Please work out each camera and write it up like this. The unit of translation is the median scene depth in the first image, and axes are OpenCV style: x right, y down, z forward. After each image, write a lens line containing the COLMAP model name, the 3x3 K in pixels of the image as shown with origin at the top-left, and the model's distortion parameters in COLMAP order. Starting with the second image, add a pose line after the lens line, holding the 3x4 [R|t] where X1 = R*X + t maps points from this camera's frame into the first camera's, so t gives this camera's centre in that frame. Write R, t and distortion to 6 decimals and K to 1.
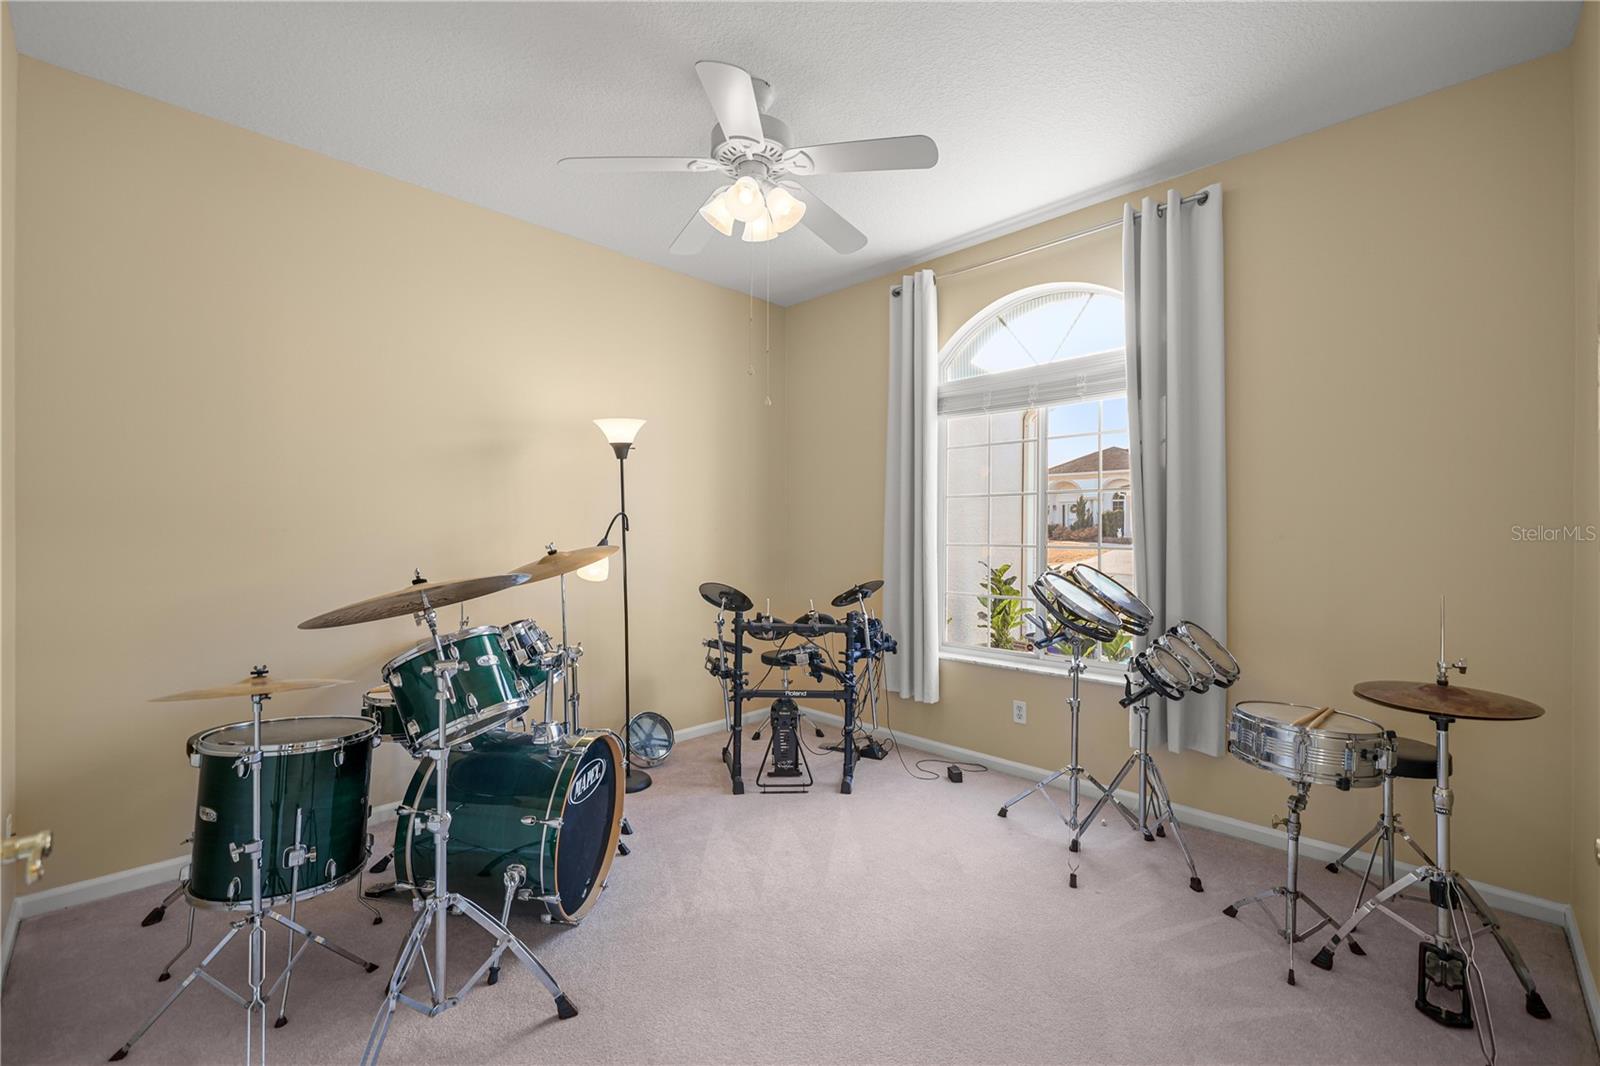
lens RADIAL K [[673.9, 0, 798.8], [0, 673.9, 528.3], [0, 0, 1]] dist [0.001128, 0.000325]
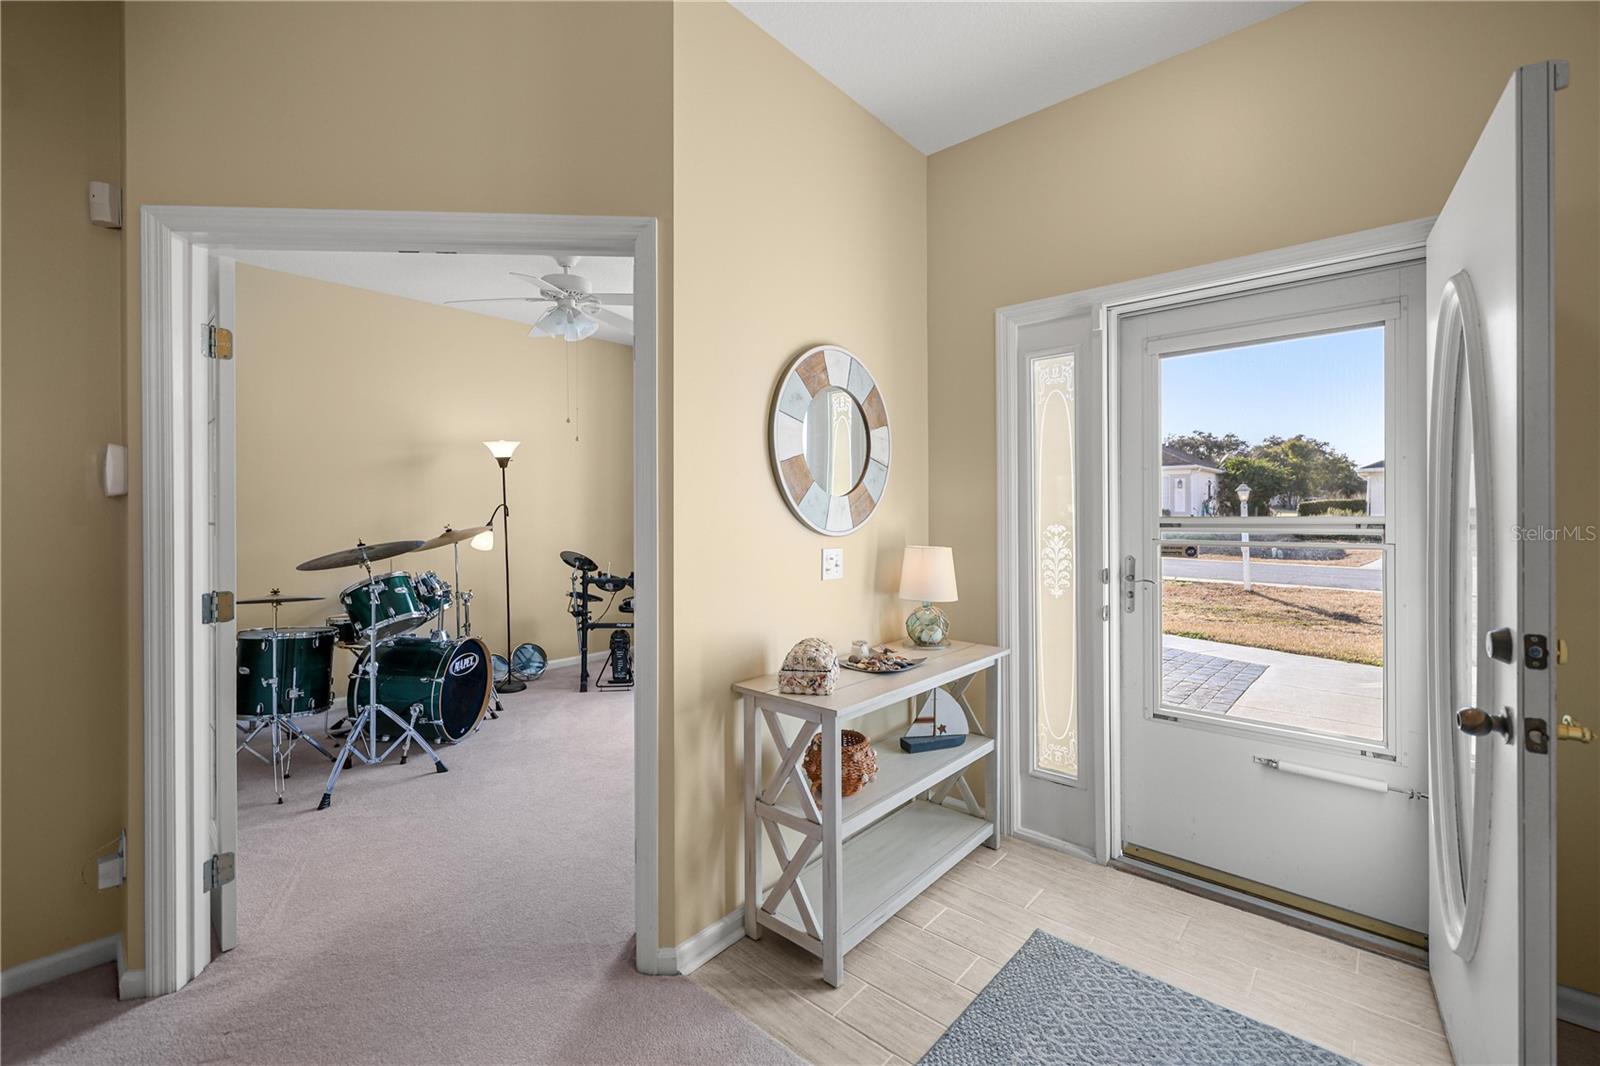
lens RADIAL K [[673.9, 0, 795.4], [0, 673.9, 510.8], [0, 0, 1]] dist [0.001128, 0.000325]
pose [[0.998508, -0.001170, 0.054587, 0.438206], [0.001112, 0.999999, 0.001091, -0.013975], [-0.054588, -0.001029, 0.998508, -0.760805]]
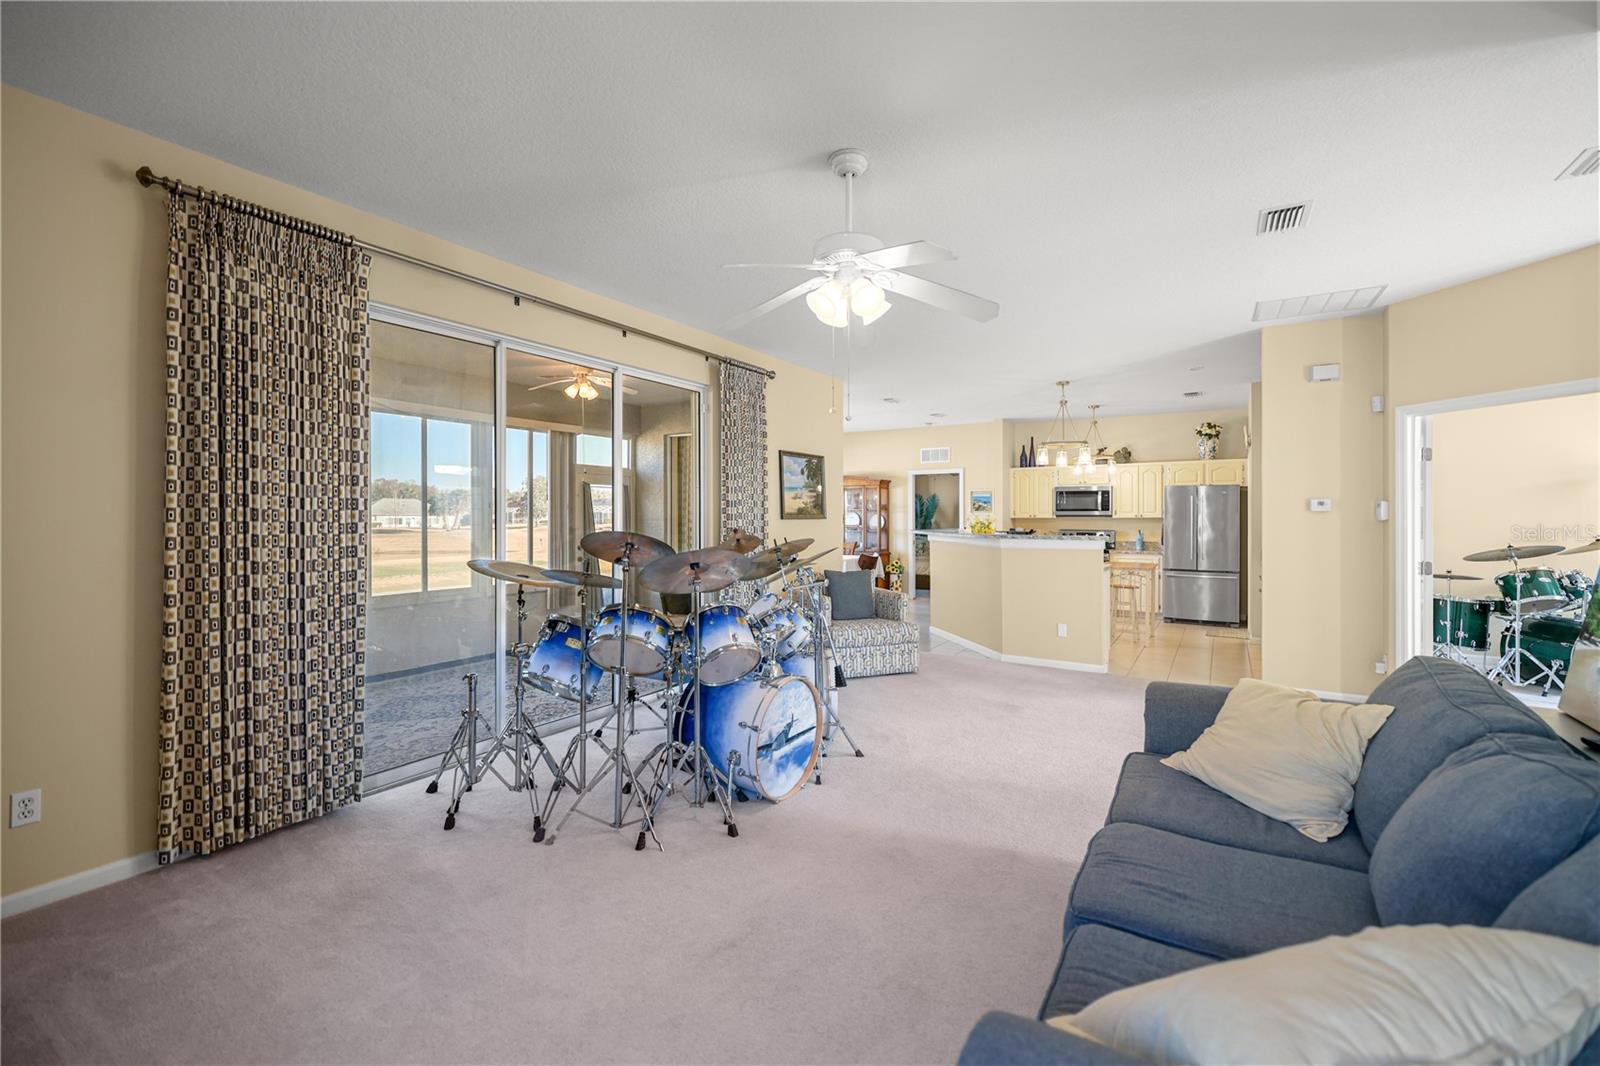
lens RADIAL K [[673.9, 0, 794.3], [0, 673.9, 520.5], [0, 0, 1]] dist [0.001128, 0.000325]
pose [[0.208032, 0.002618, -0.978119, 1.342833], [0.003368, 0.999989, 0.003392, -0.046288], [0.978116, -0.004000, 0.208021, -2.147359]]
